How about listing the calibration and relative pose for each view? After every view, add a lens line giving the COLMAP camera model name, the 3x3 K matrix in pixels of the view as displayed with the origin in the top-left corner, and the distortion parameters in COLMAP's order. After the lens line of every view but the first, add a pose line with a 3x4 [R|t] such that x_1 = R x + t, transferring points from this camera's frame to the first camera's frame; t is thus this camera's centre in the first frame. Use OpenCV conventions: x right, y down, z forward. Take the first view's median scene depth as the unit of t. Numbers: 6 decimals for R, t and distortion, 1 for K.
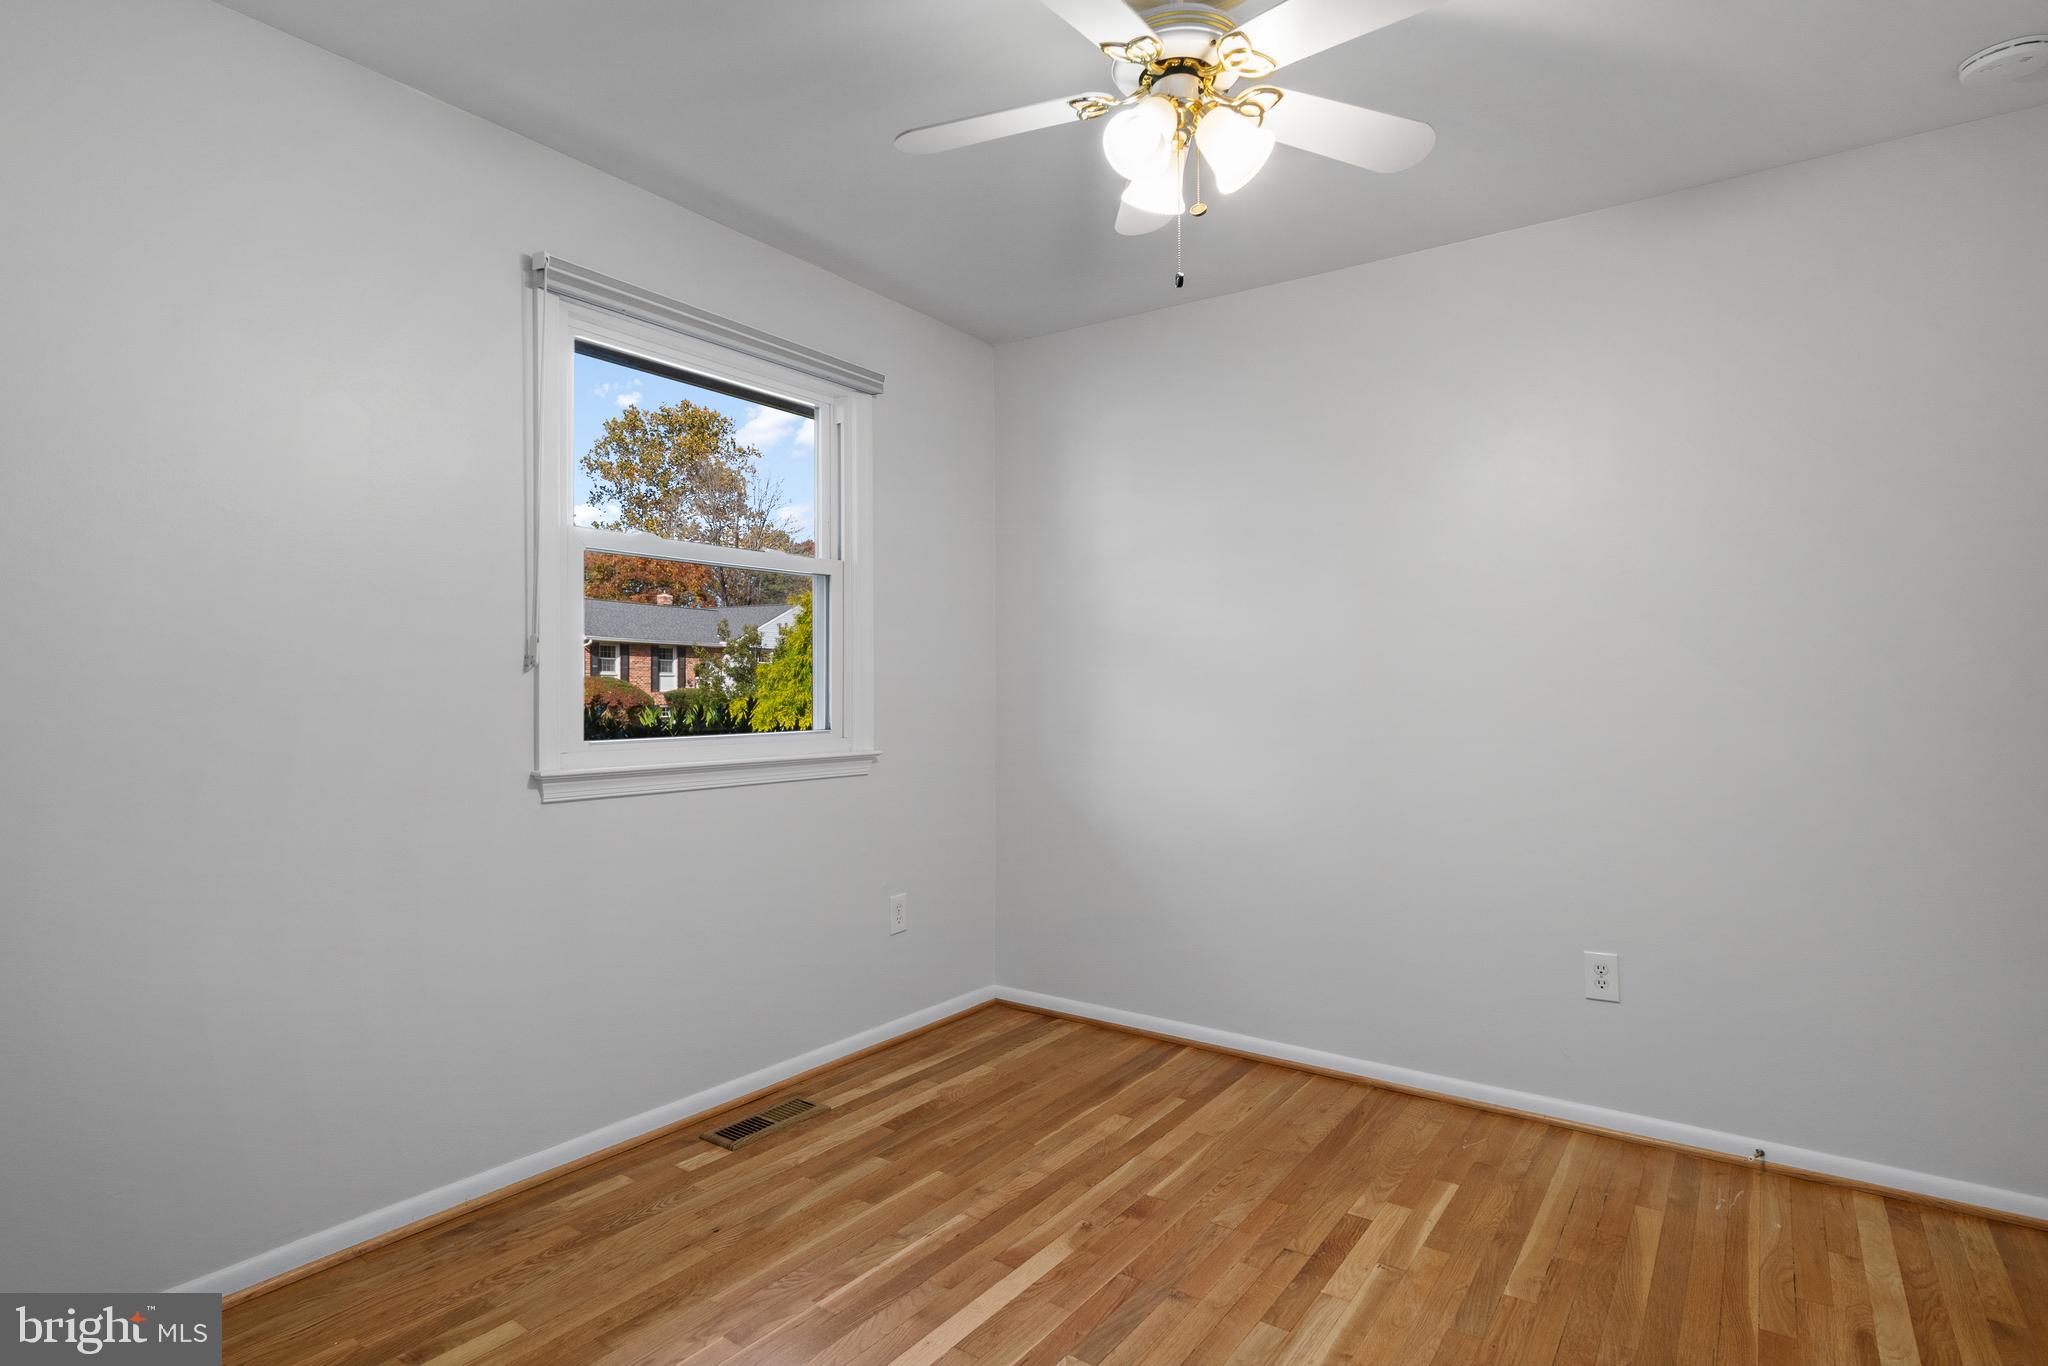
lens RADIAL K [[1052.9, 0, 1024.0], [0, 1052.9, 683.0], [0, 0, 1]] dist [-0.003932, -0.000347]
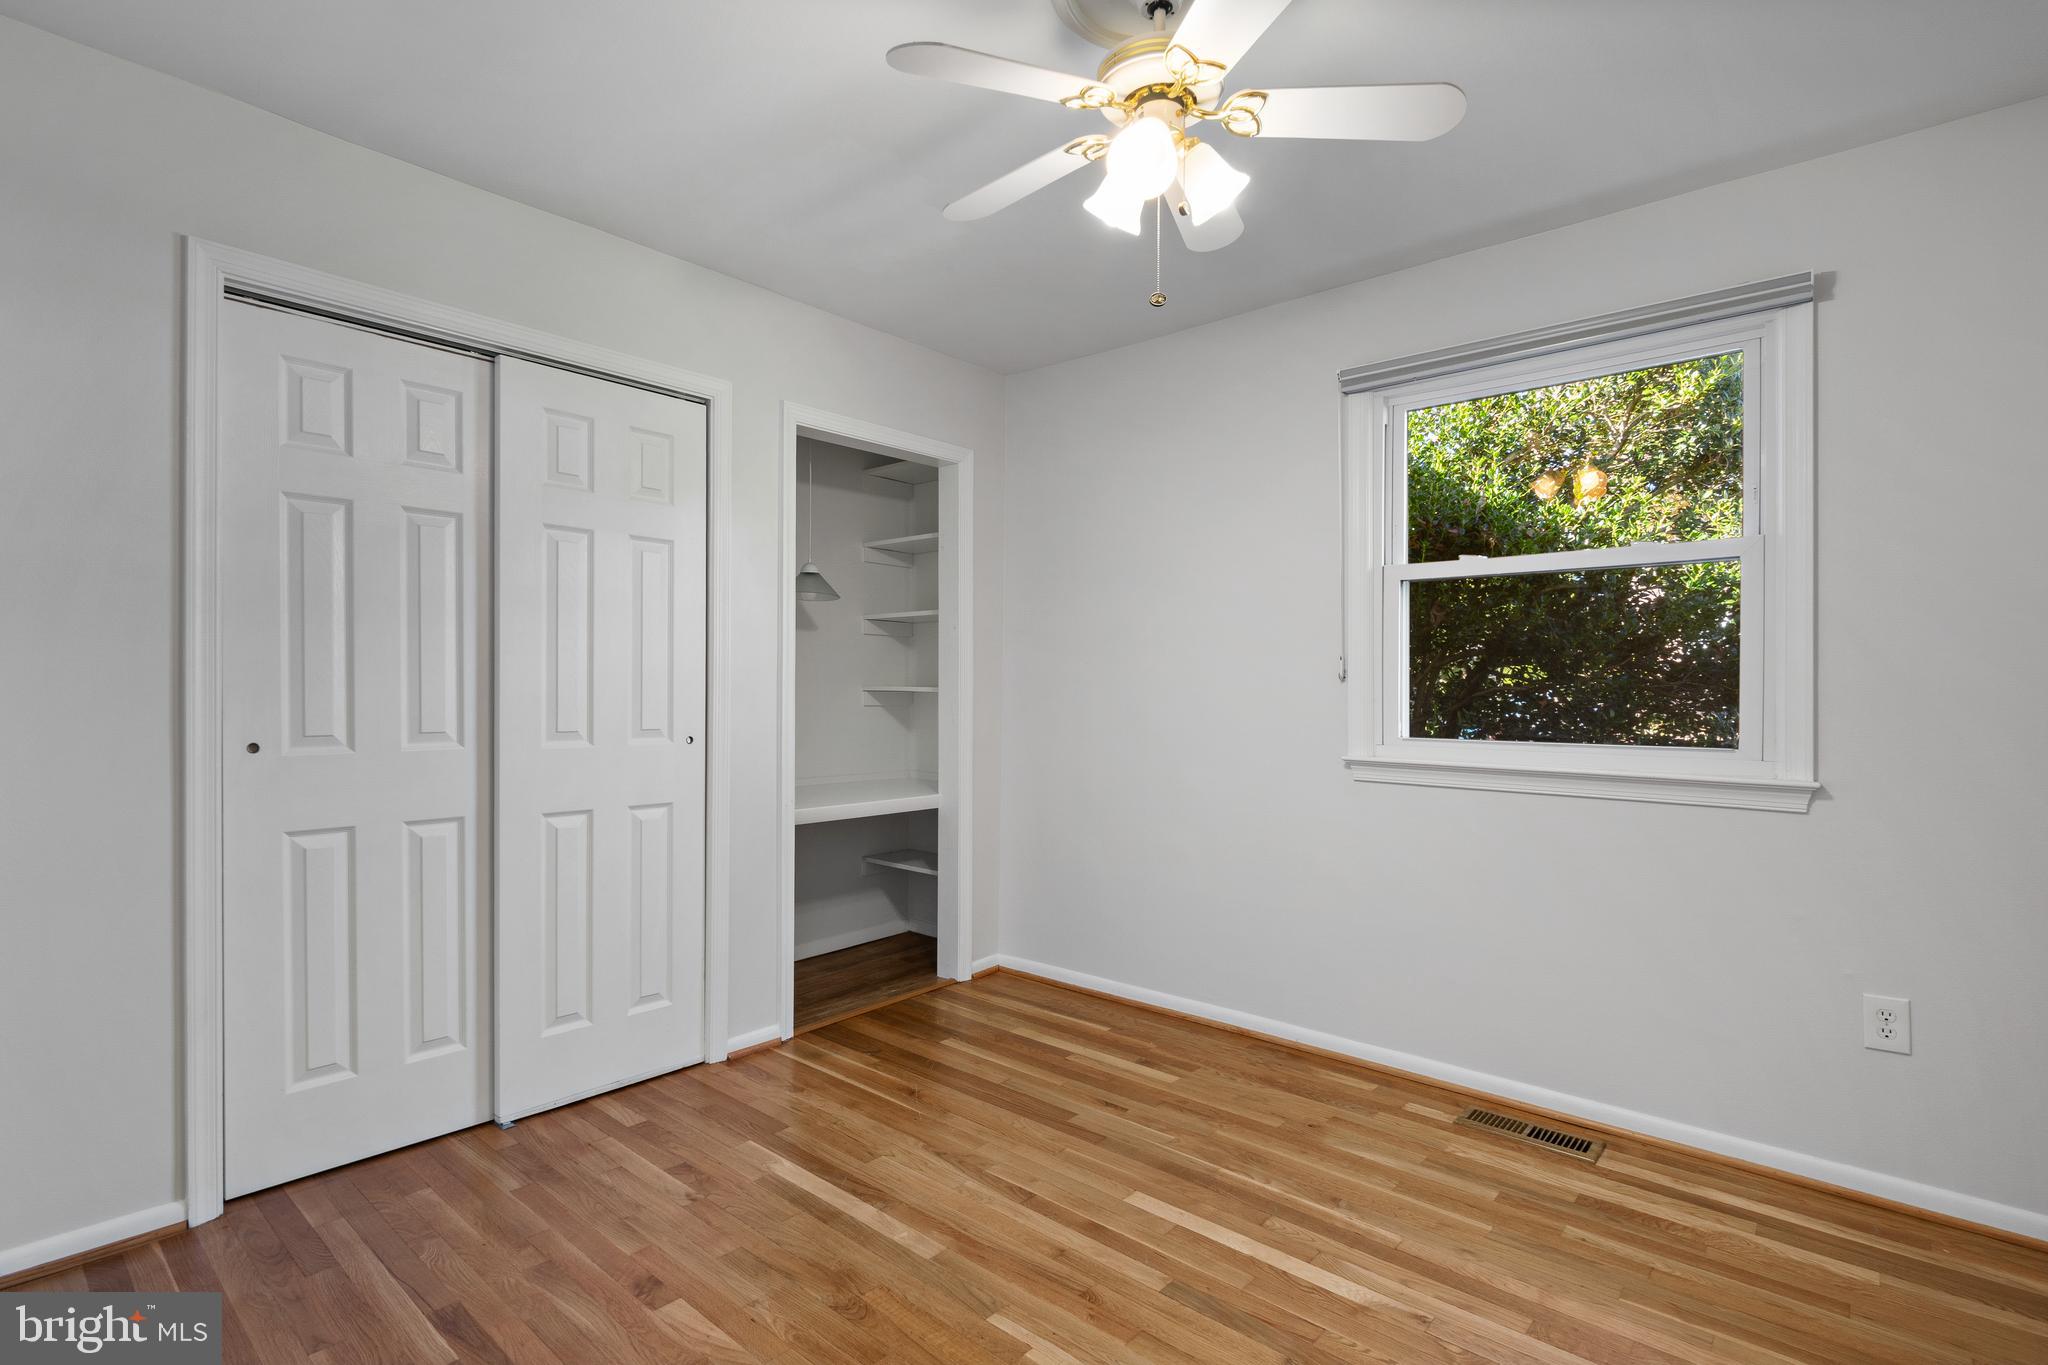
lens RADIAL K [[990.4, 0, 994.8], [0, 990.4, 688.5], [0, 0, 1]] dist [-0.001713, -0.000051]
pose [[-0.112735, 0.002322, -0.993622, 0.760949], [-0.001441, 0.999996, 0.002500, -0.005151], [0.993624, 0.001714, -0.112731, 0.619010]]
